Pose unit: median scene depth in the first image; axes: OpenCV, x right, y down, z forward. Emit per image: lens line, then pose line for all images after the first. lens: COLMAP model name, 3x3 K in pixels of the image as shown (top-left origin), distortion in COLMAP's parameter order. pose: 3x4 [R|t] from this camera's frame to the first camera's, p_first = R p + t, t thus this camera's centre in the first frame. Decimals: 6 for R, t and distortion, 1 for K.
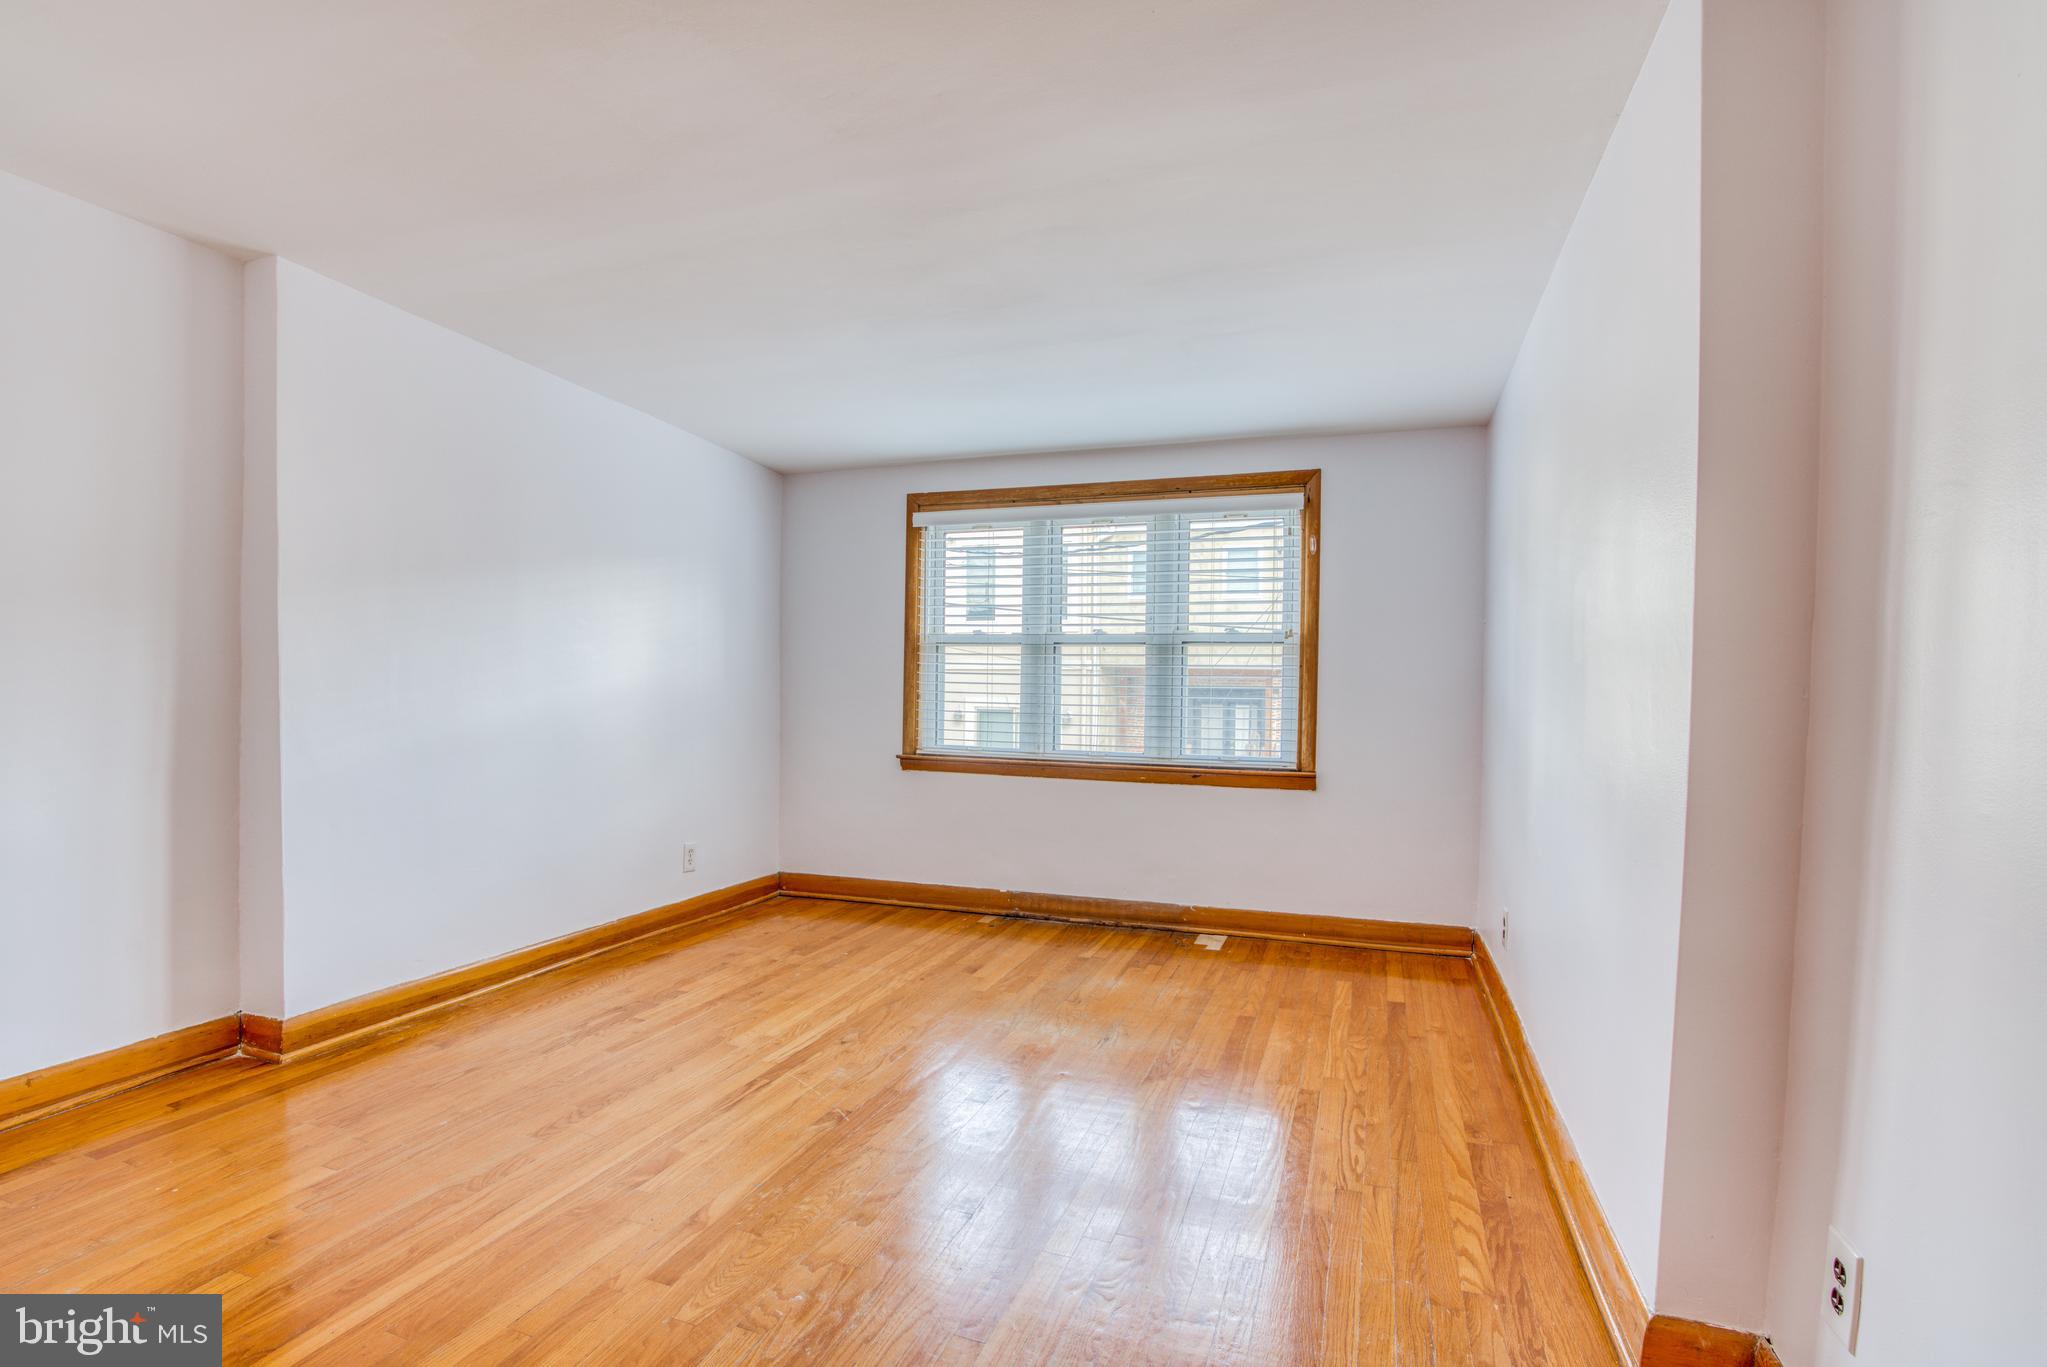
lens RADIAL K [[961.5, 0, 1013.8], [0, 961.5, 707.6], [0, 0, 1]] dist [-0.077535, 0.033007]
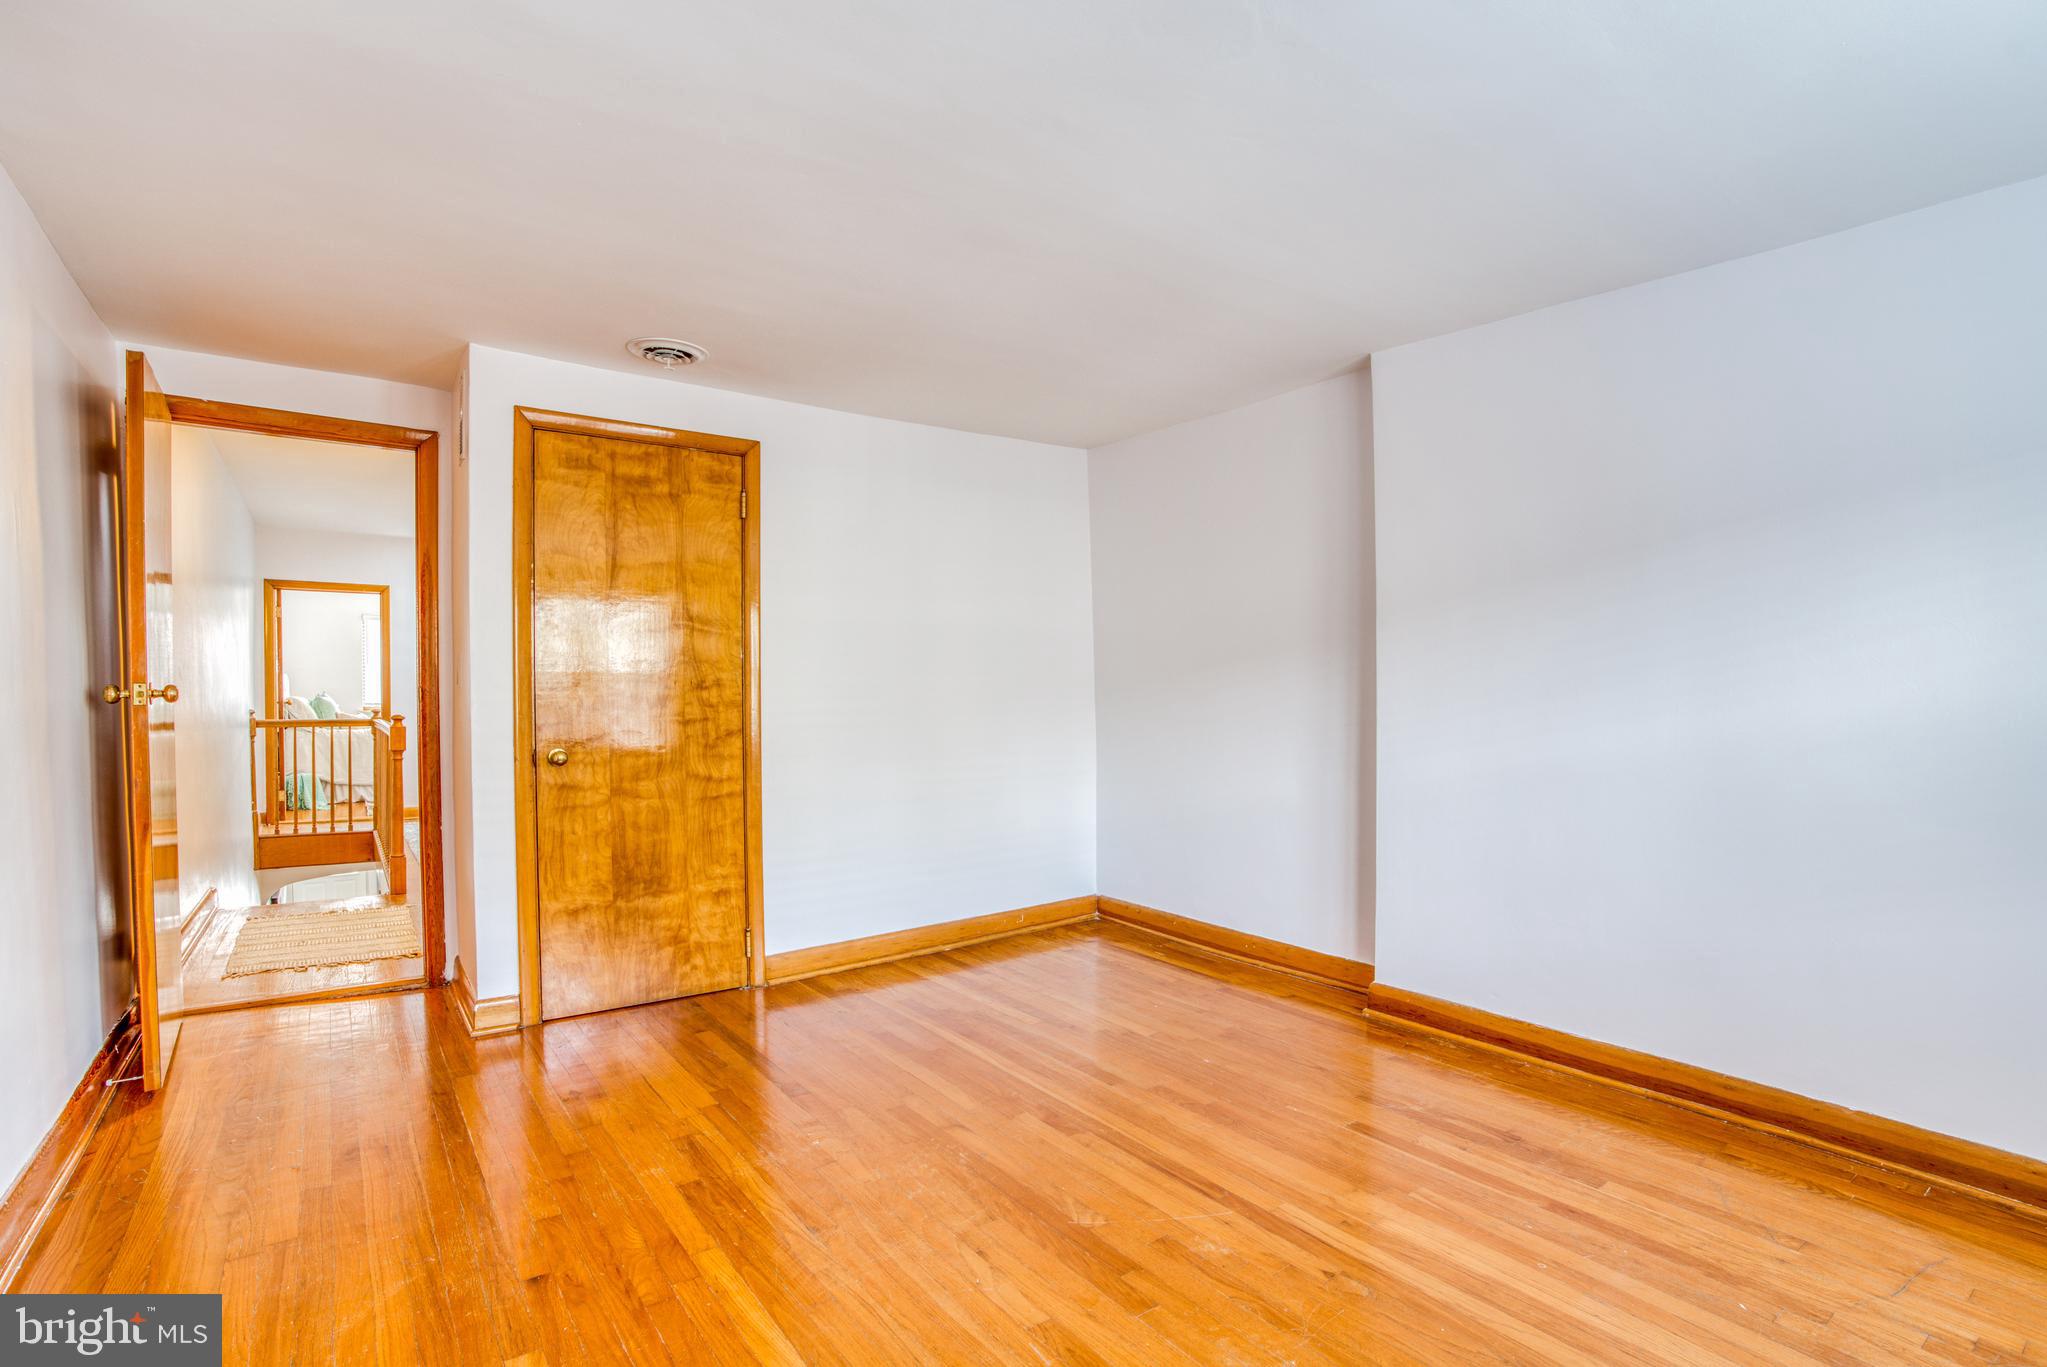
lens RADIAL K [[961.5, 0, 1013.8], [0, 961.5, 707.6], [0, 0, 1]] dist [-0.077535, 0.033007]
pose [[-0.560638, -0.001175, -0.828060, 0.471034], [-0.024031, 0.999601, 0.014853, -0.023892], [0.827712, 0.028226, -0.560443, 1.239990]]
